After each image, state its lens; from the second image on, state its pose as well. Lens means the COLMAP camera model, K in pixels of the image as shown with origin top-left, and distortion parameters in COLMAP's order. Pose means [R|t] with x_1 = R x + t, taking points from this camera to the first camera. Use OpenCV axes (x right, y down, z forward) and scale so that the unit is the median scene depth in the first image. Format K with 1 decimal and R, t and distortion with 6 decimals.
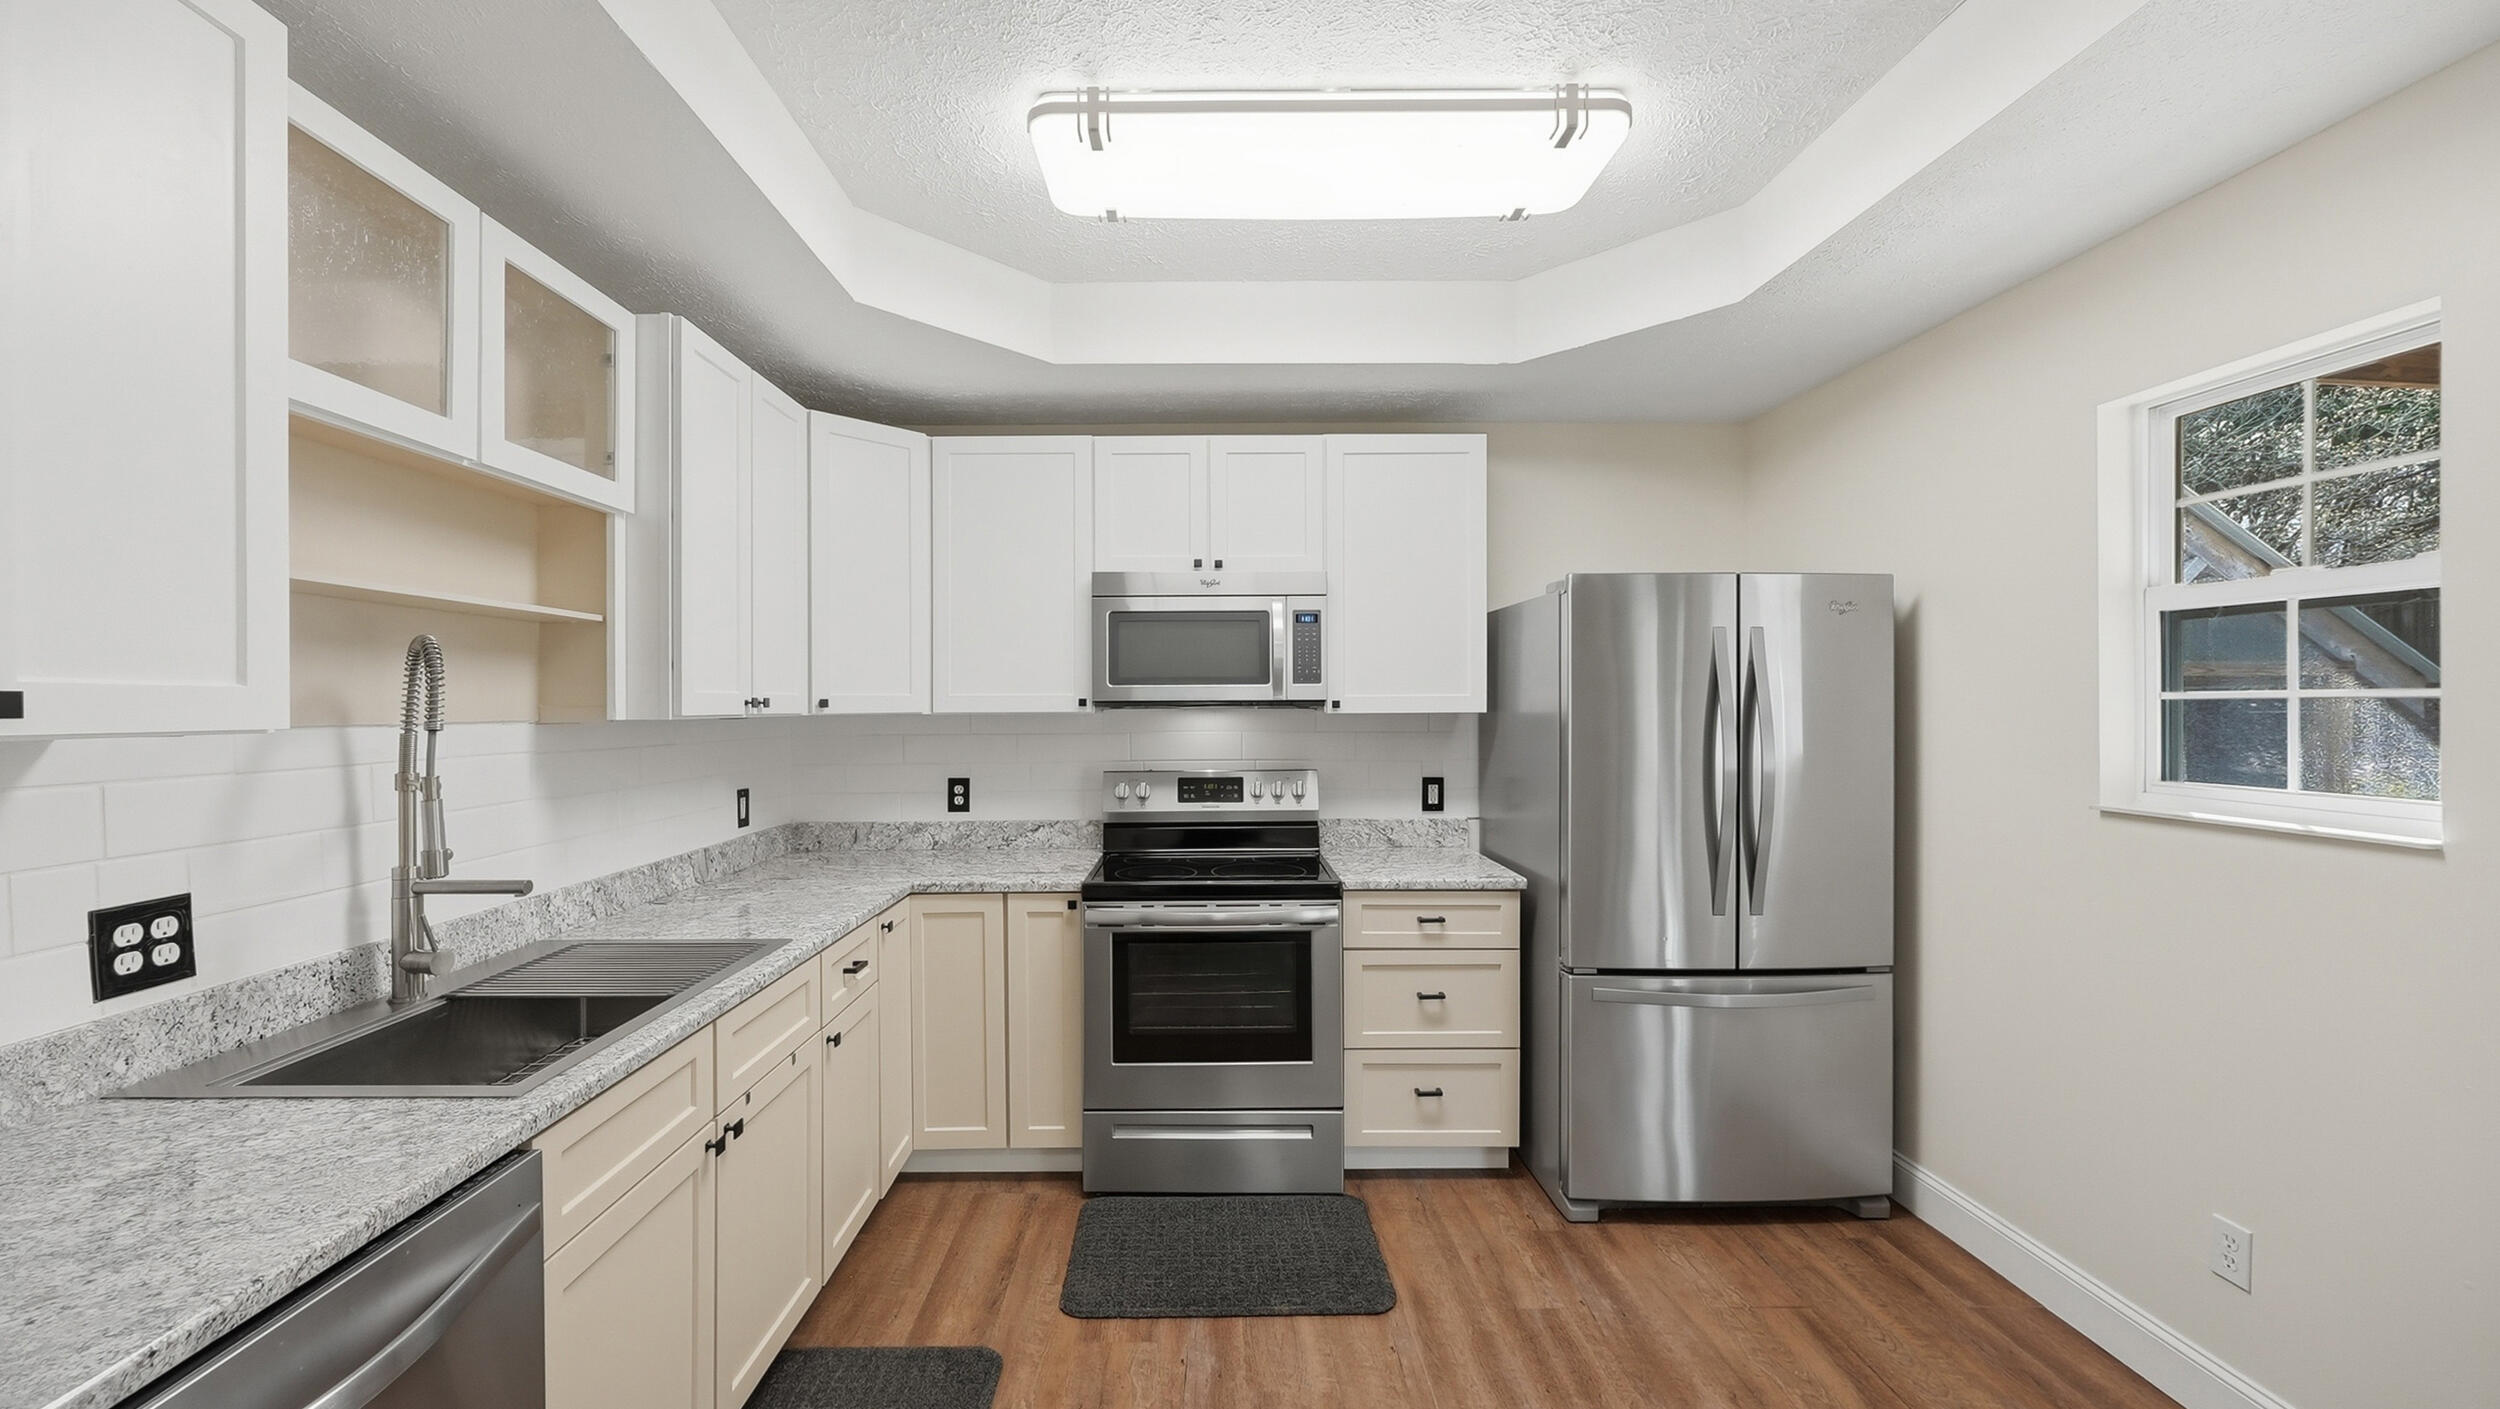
lens RADIAL K [[934.3, 0, 1211.4], [0, 934.3, 709.3], [0, 0, 1]] dist [-0.002029, 0.000066]
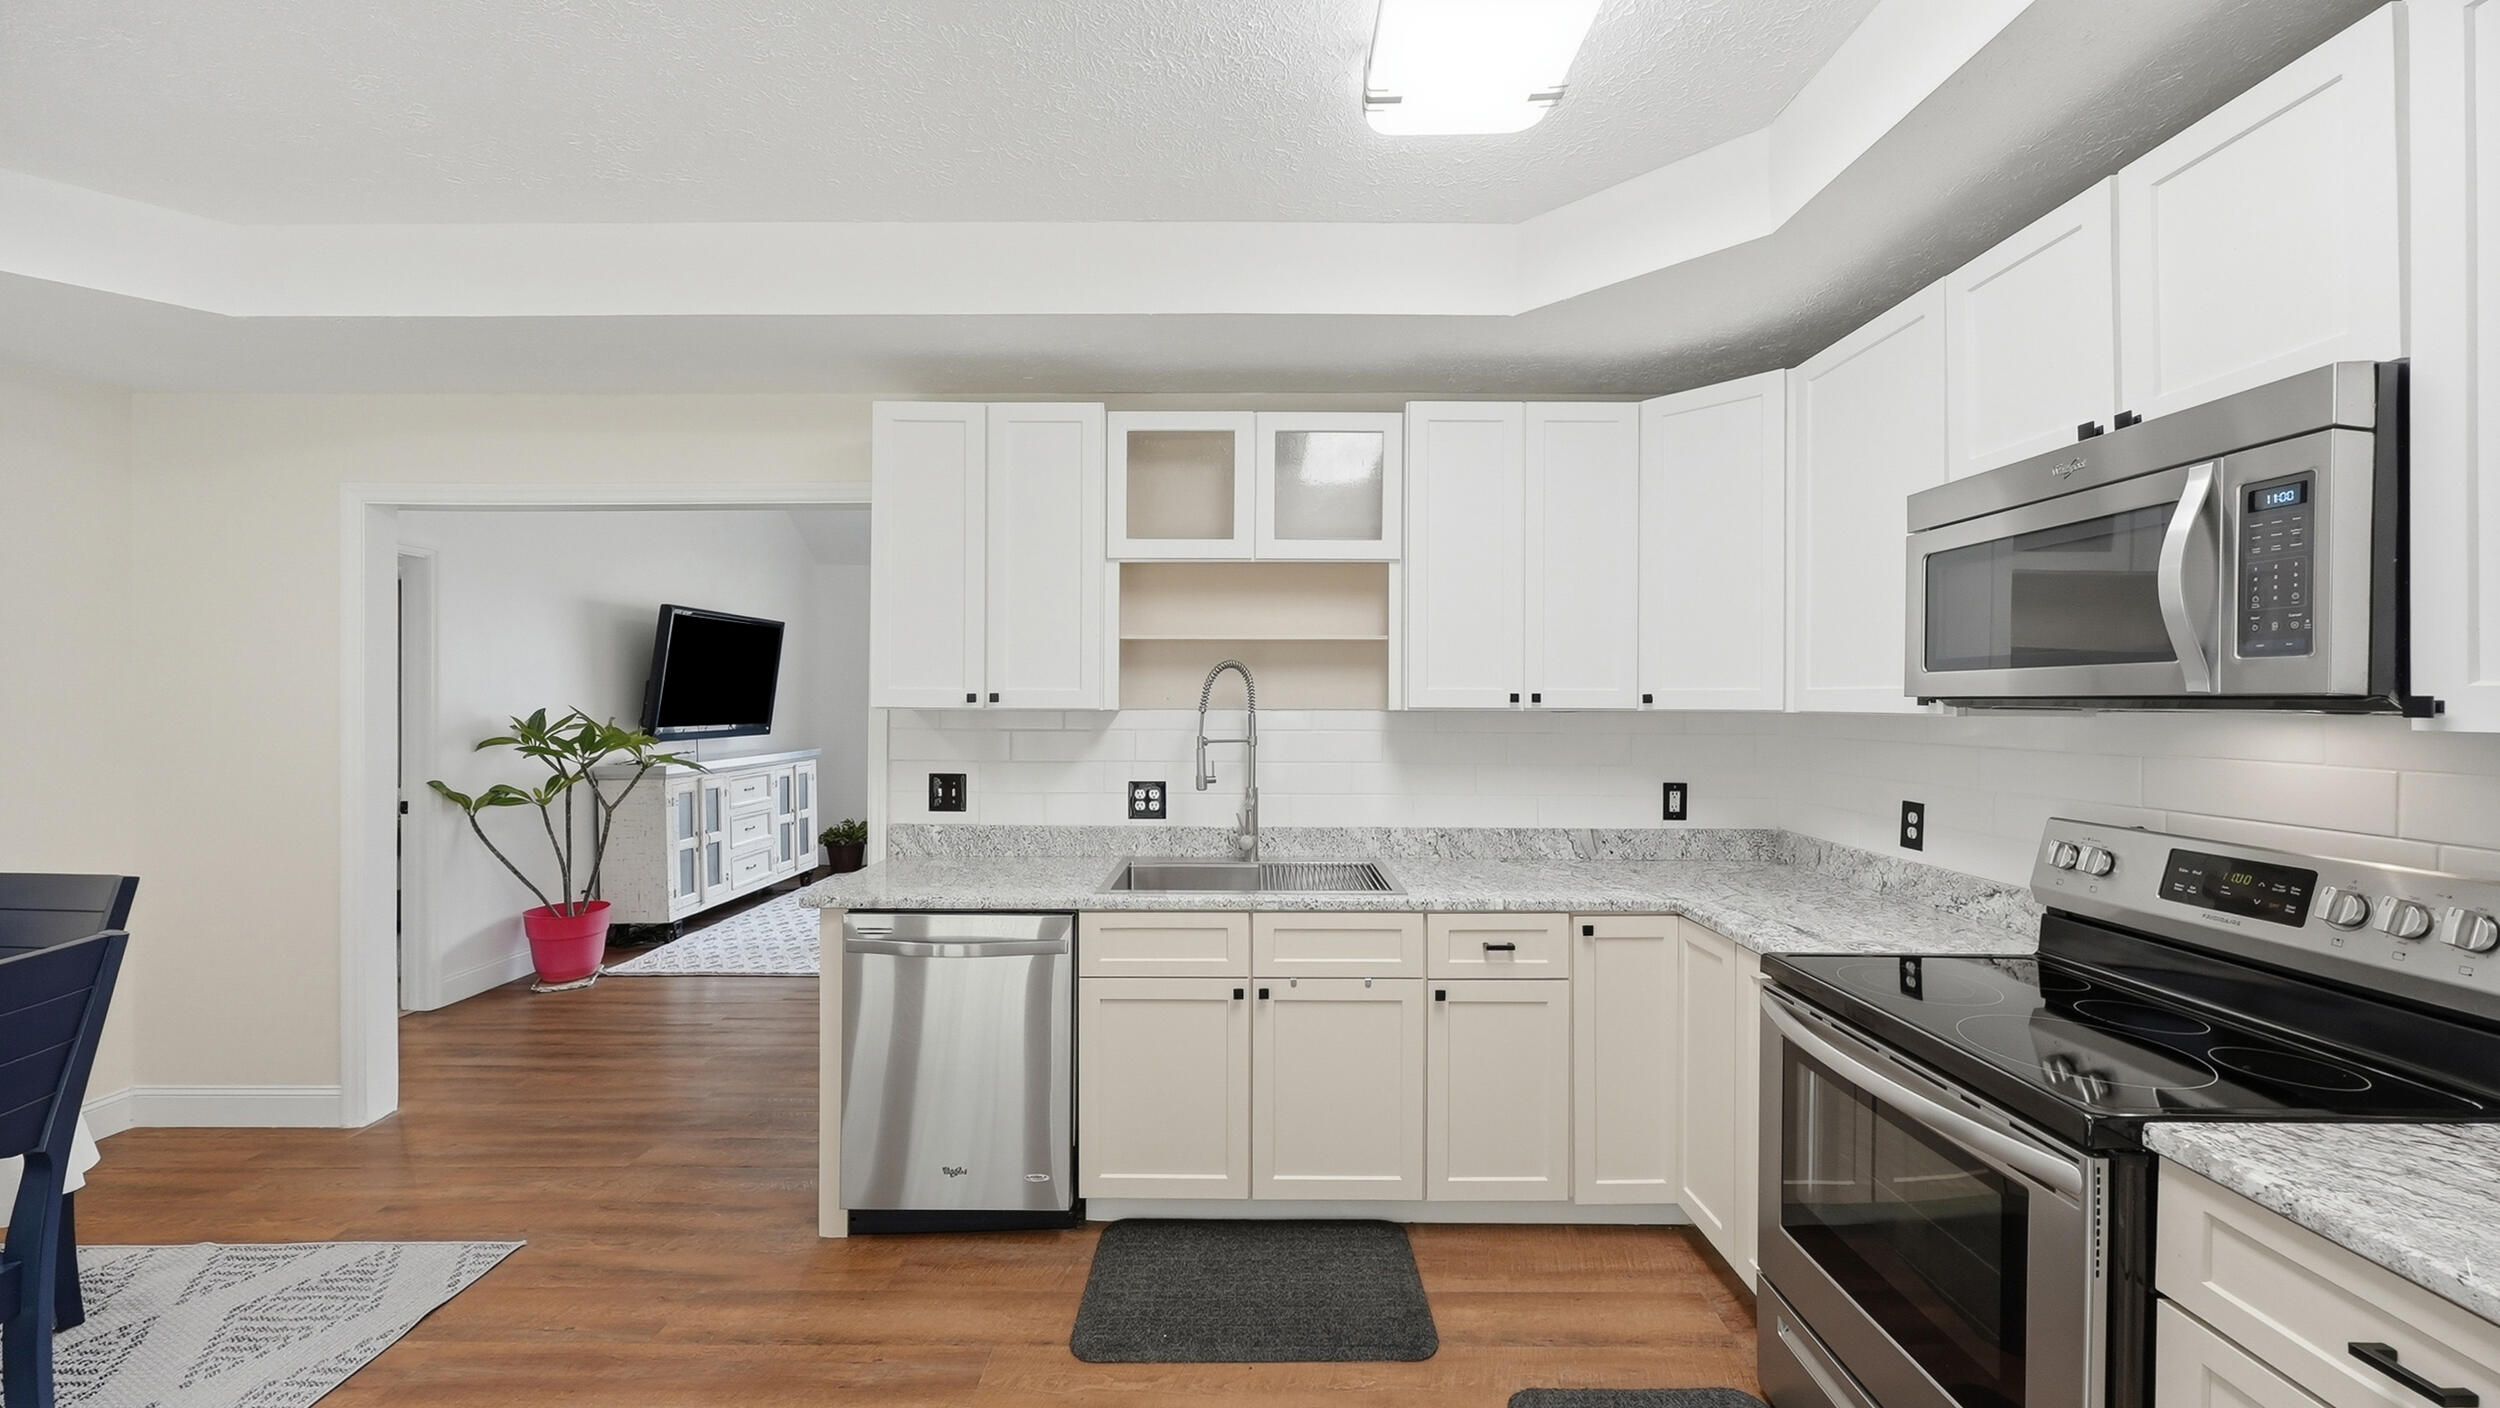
lens RADIAL K [[934.3, 0, 1256.7], [0, 934.3, 704.0], [0, 0, 1]] dist [-0.002029, 0.000066]
pose [[-0.007344, 0.010318, -0.999920, 0.561645], [-0.009144, 0.999904, 0.010385, -0.007078], [0.999931, 0.009219, -0.007249, 0.602309]]
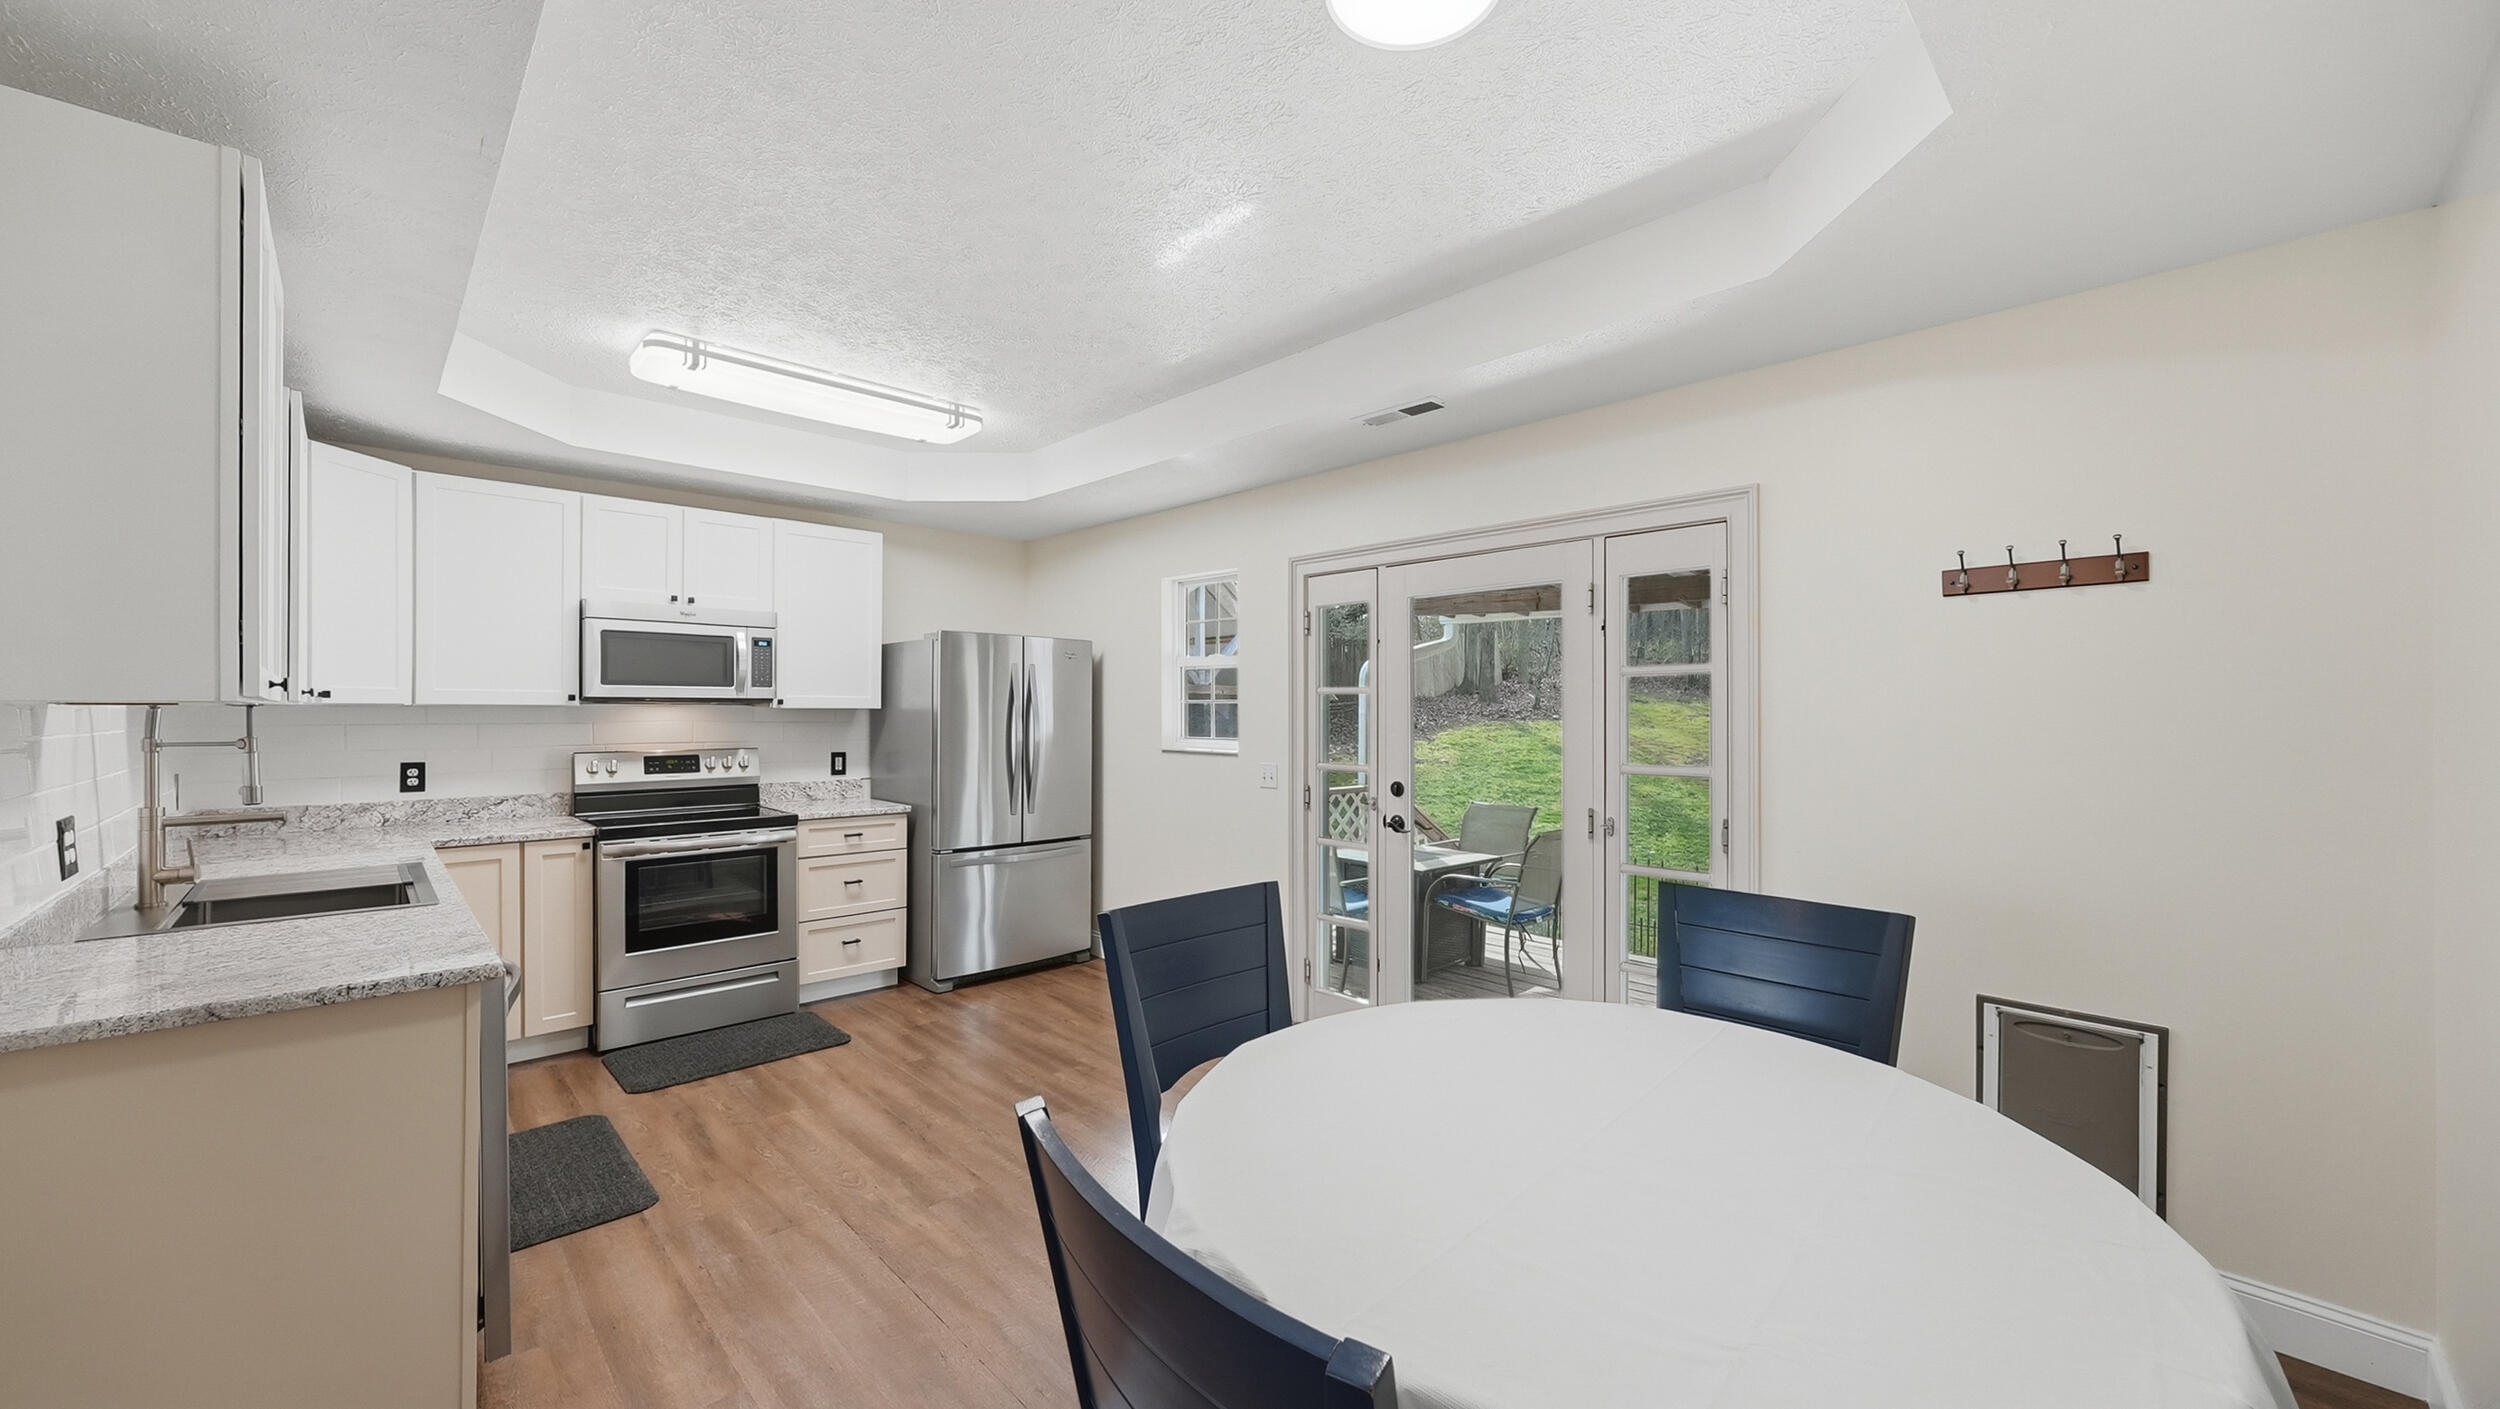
lens RADIAL K [[934.3, 0, 1250.6], [0, 934.3, 703.3], [0, 0, 1]] dist [-0.002029, 0.000066]
pose [[0.721655, 0.012471, 0.692141, -0.392573], [-0.003479, 0.999890, -0.014389, 0.017375], [-0.692244, 0.007976, 0.721619, -0.650005]]
